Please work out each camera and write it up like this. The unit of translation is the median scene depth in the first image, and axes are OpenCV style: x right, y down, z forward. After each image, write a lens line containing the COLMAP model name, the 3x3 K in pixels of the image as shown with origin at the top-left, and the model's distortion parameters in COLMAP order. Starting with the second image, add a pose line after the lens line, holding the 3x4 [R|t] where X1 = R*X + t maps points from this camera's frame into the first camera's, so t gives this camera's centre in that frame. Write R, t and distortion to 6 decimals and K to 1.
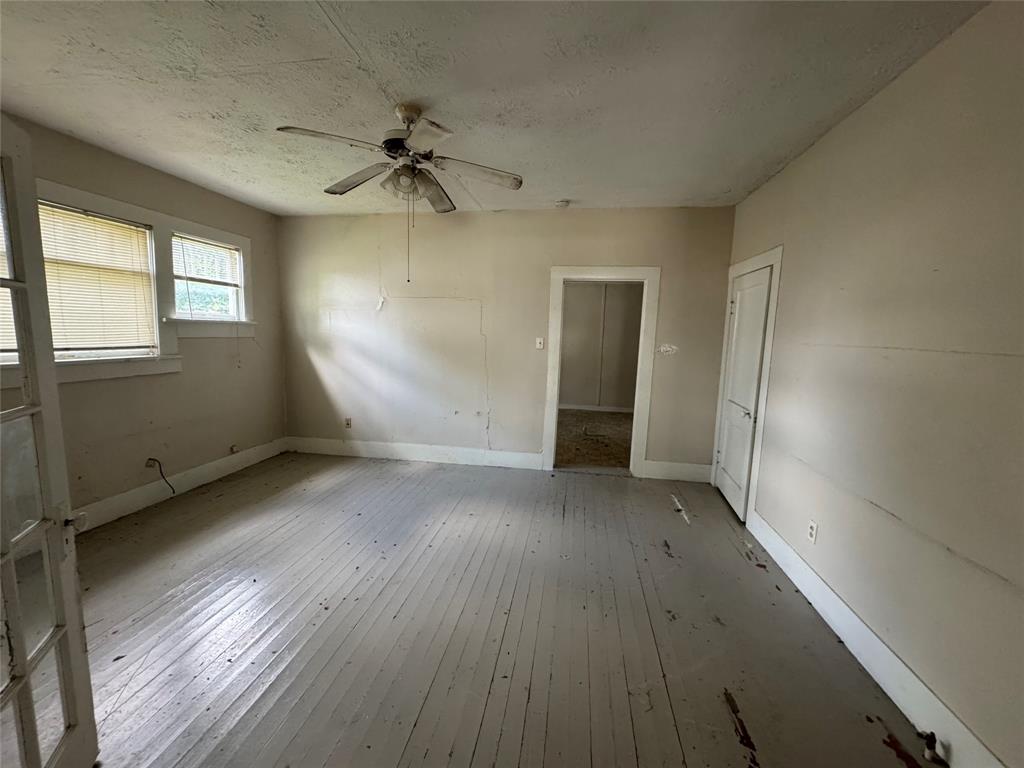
lens RADIAL K [[397.2, 0, 512.0], [0, 397.2, 384.0], [0, 0, 1]] dist [-0.029253, 0.000289]
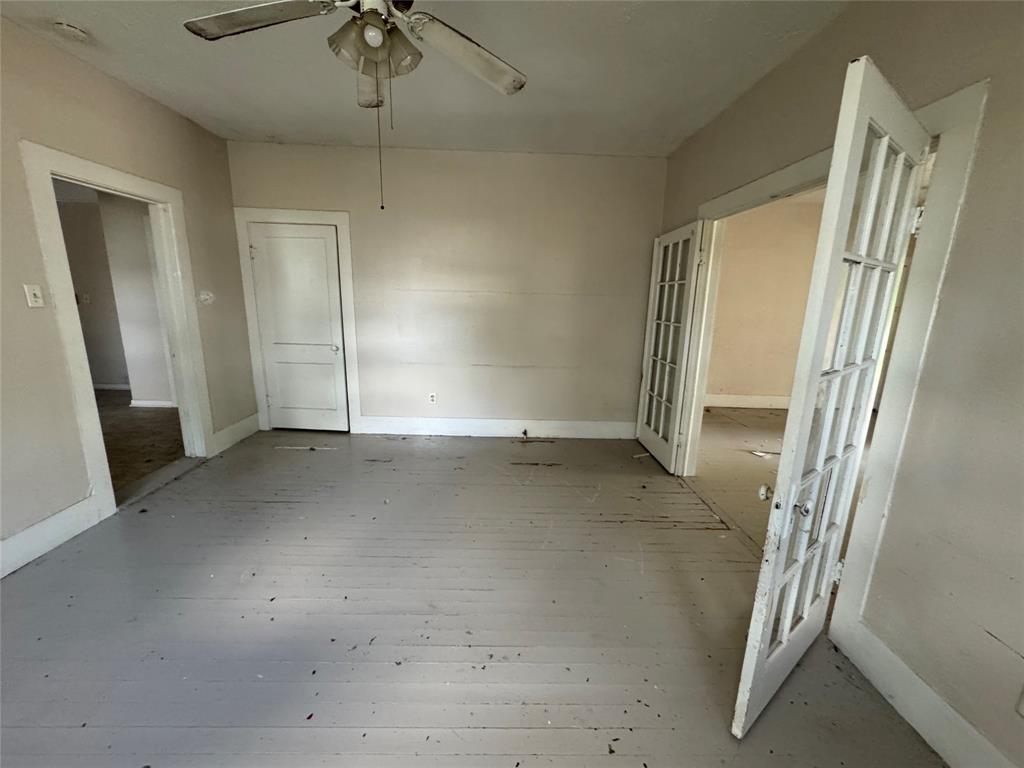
lens RADIAL K [[397.2, 0, 512.0], [0, 397.2, 384.0], [0, 0, 1]] dist [-0.029253, 0.000289]
pose [[-0.192361, -0.246905, 0.949755, -0.551473], [0.088671, 0.959498, 0.267397, -0.073552], [-0.977310, 0.135652, -0.162677, 0.521492]]
